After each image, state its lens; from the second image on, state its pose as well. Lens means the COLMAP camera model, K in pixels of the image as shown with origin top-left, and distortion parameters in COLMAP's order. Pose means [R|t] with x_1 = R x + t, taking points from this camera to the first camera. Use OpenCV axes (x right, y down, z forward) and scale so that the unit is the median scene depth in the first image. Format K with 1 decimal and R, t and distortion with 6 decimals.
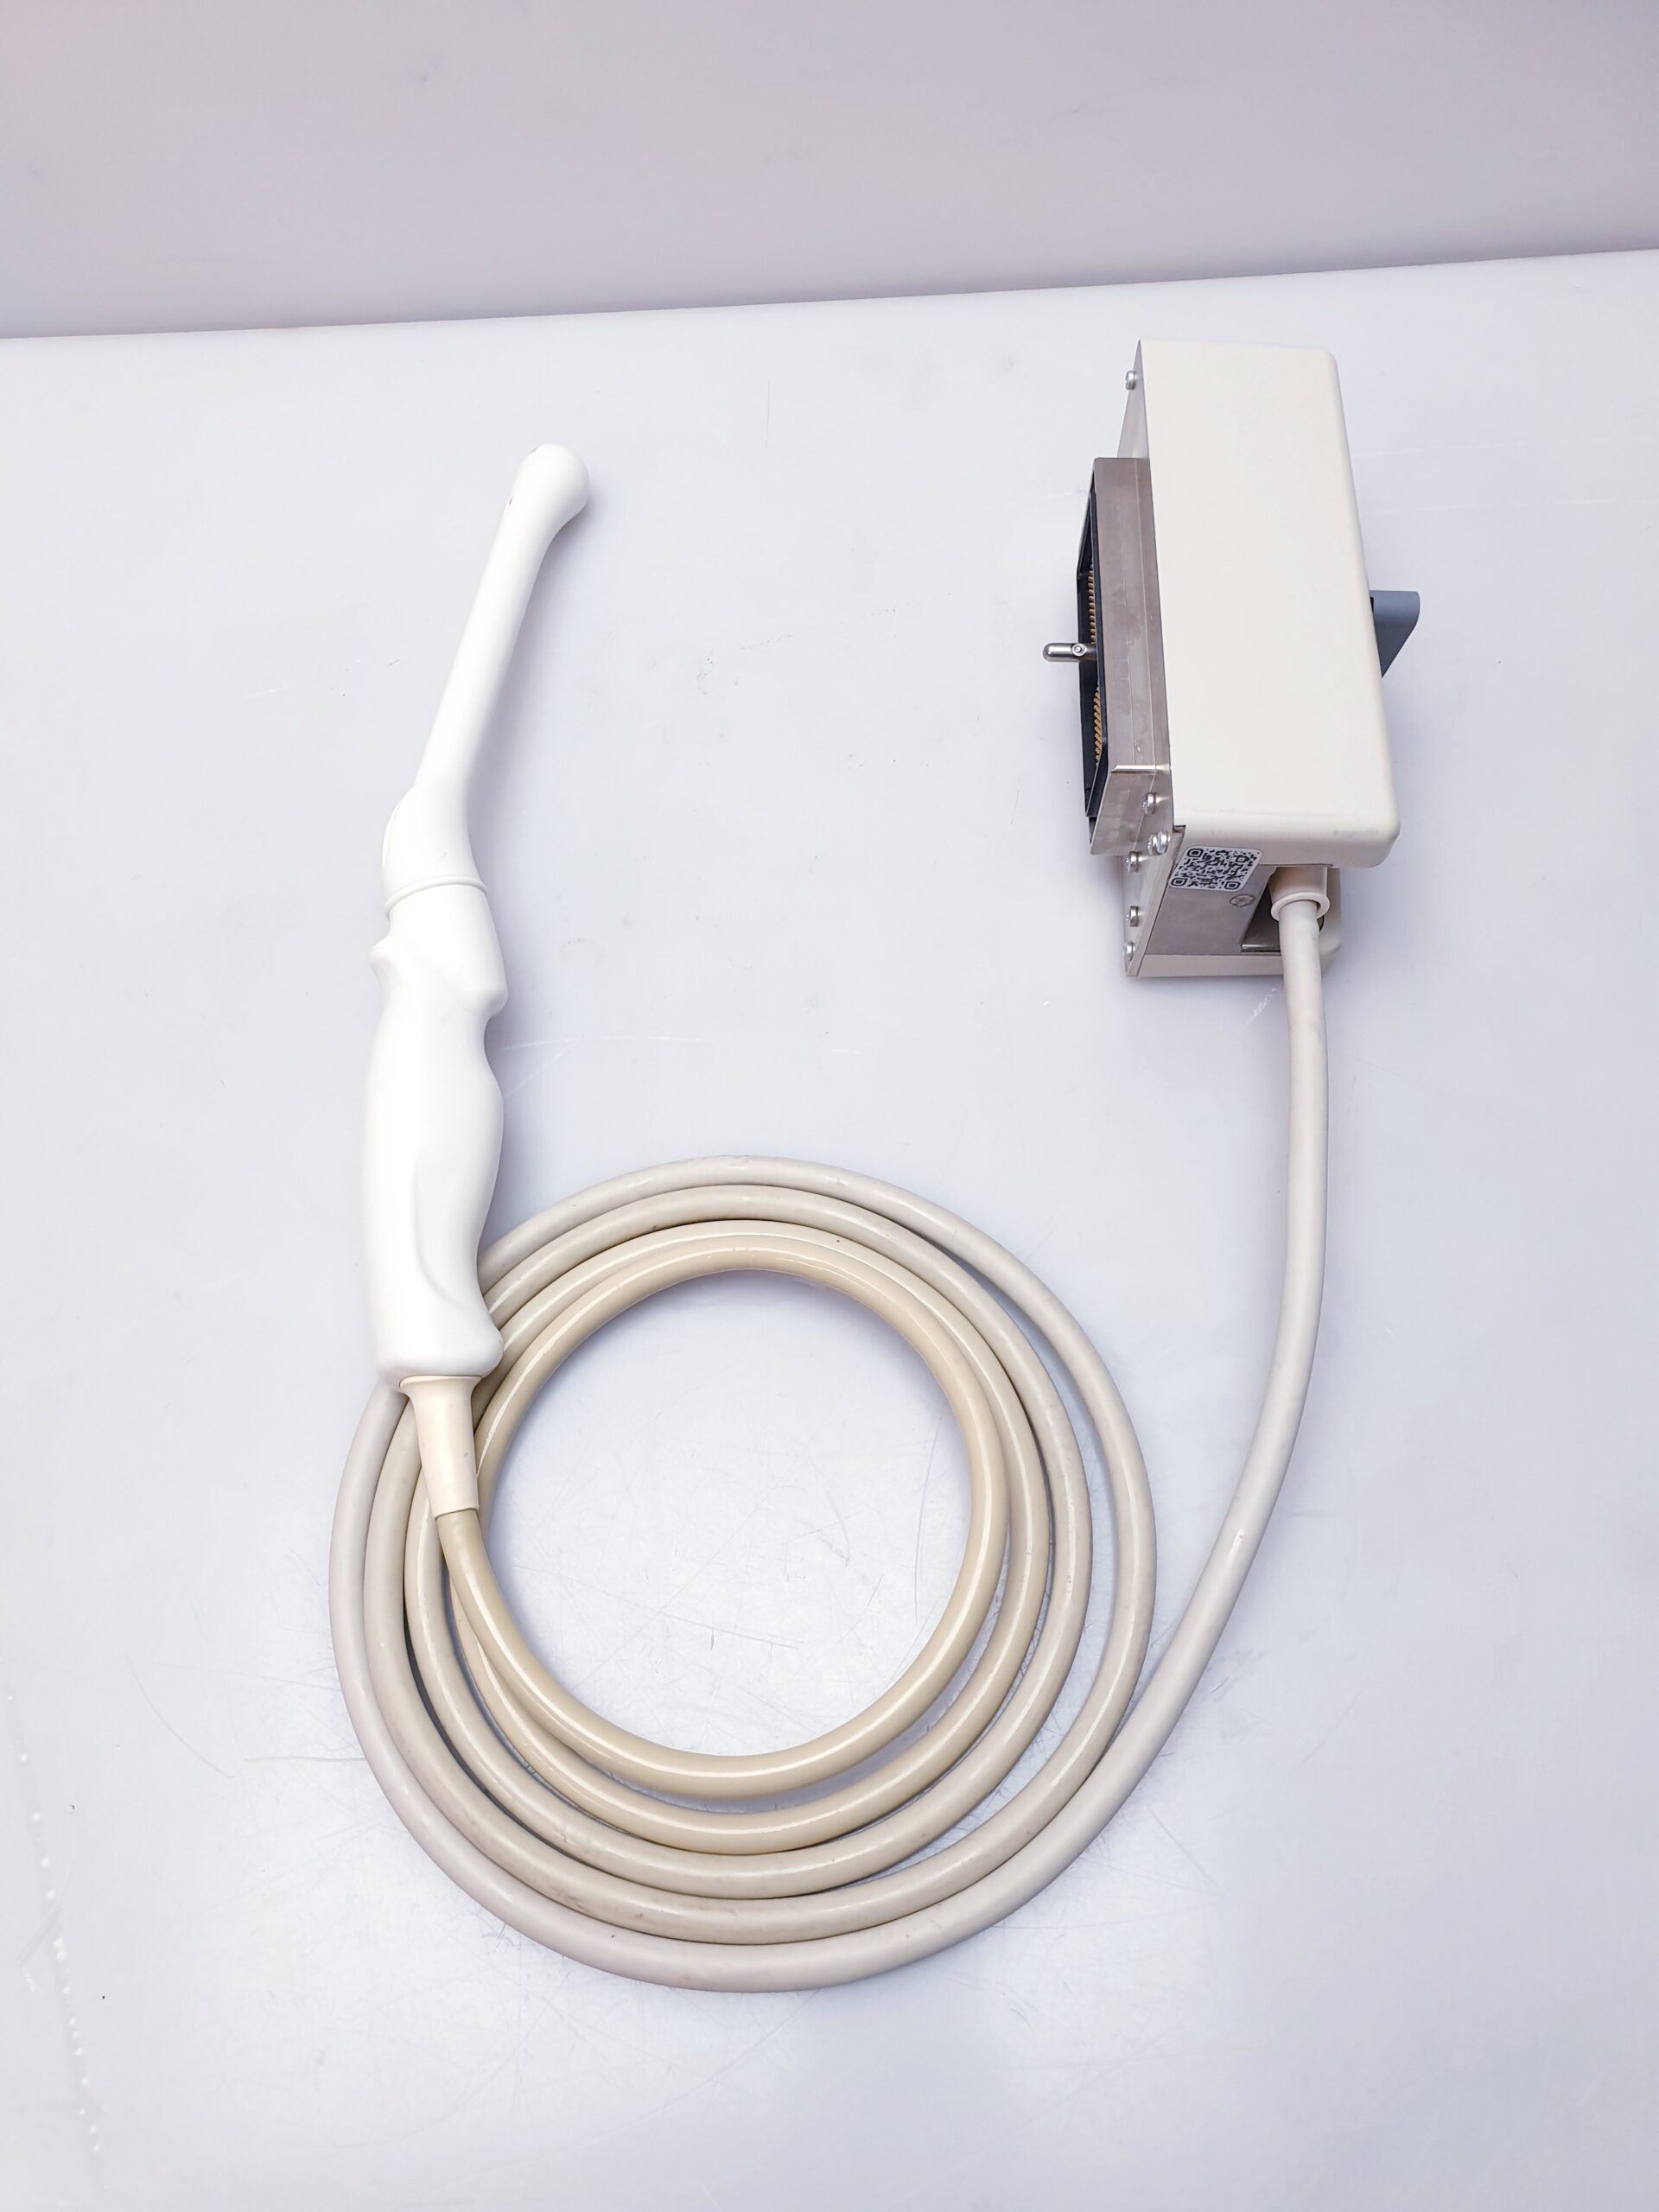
lens RADIAL K [[1727.7, 0, 817.2], [0, 1727.7, 1107.3], [0, 0, 1]] dist [0.058593, -0.109509]
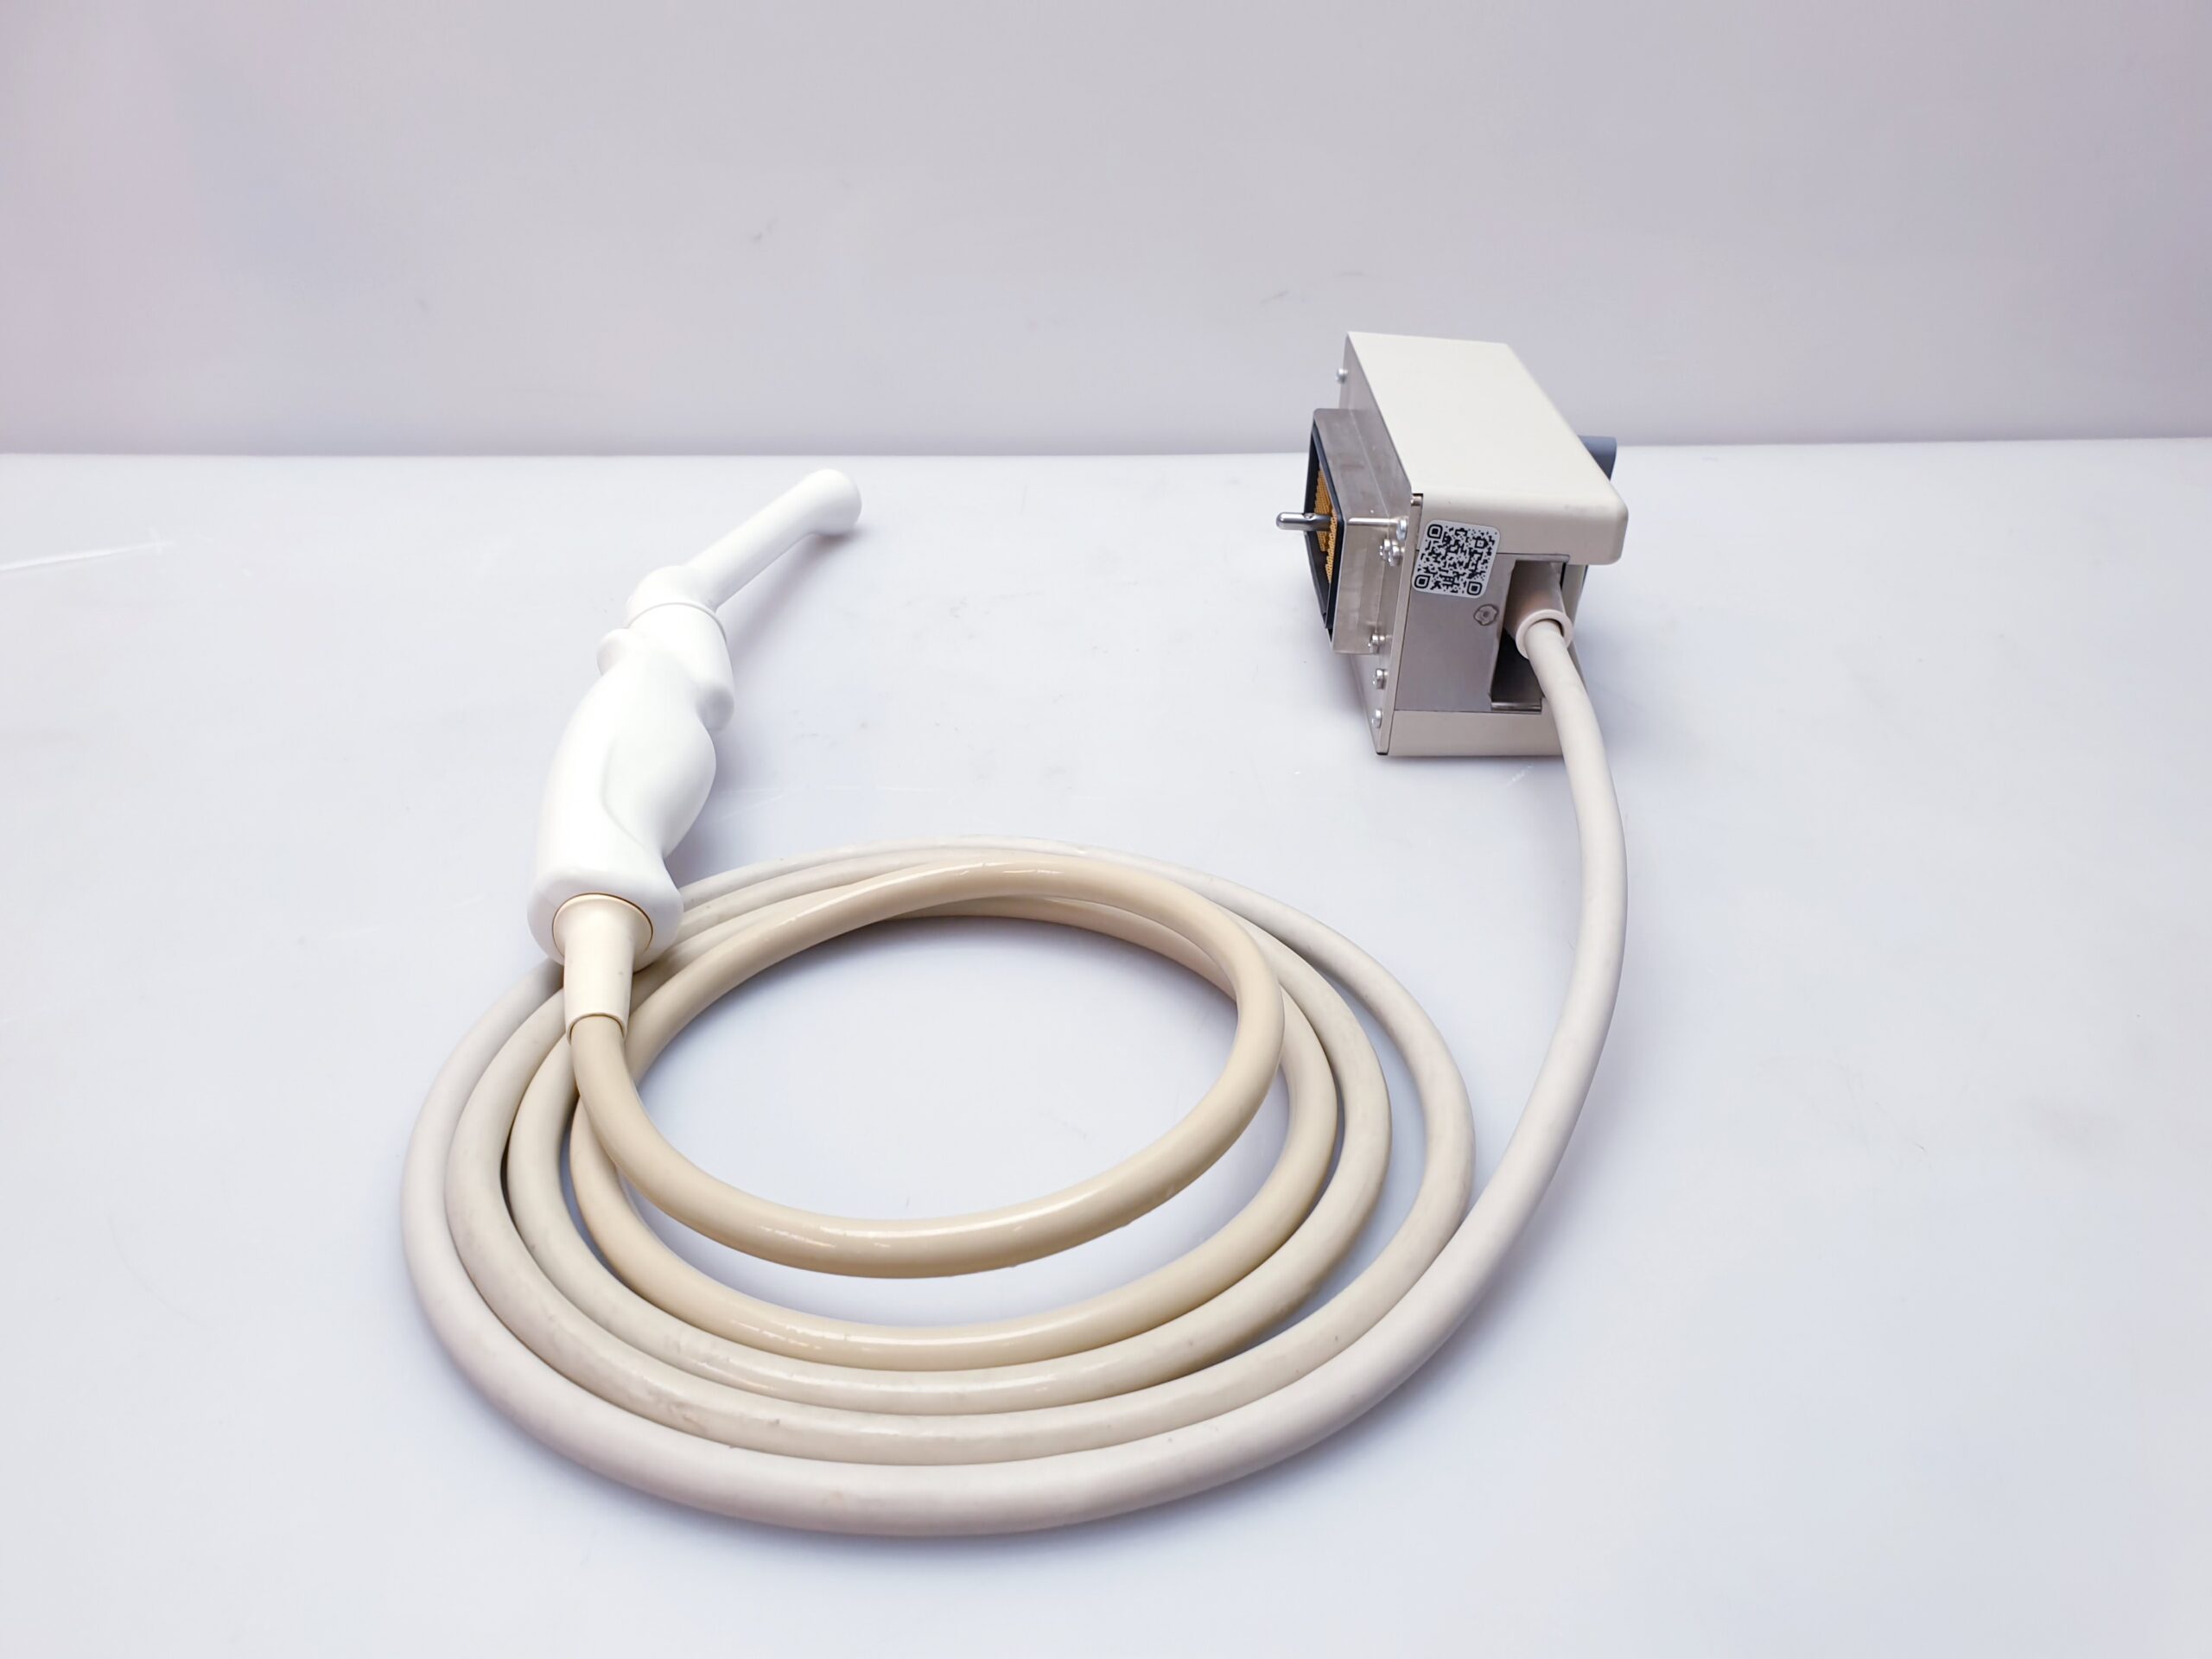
lens RADIAL K [[1727.7, 0, 1098.6], [0, 1727.7, 839.5], [0, 0, 1]] dist [0.058593, -0.109509]
pose [[0.999118, 0.034642, 0.023731, 0.001627], [-0.015106, 0.823837, -0.566625, 0.558632], [-0.039179, 0.565767, 0.823634, 0.255059]]
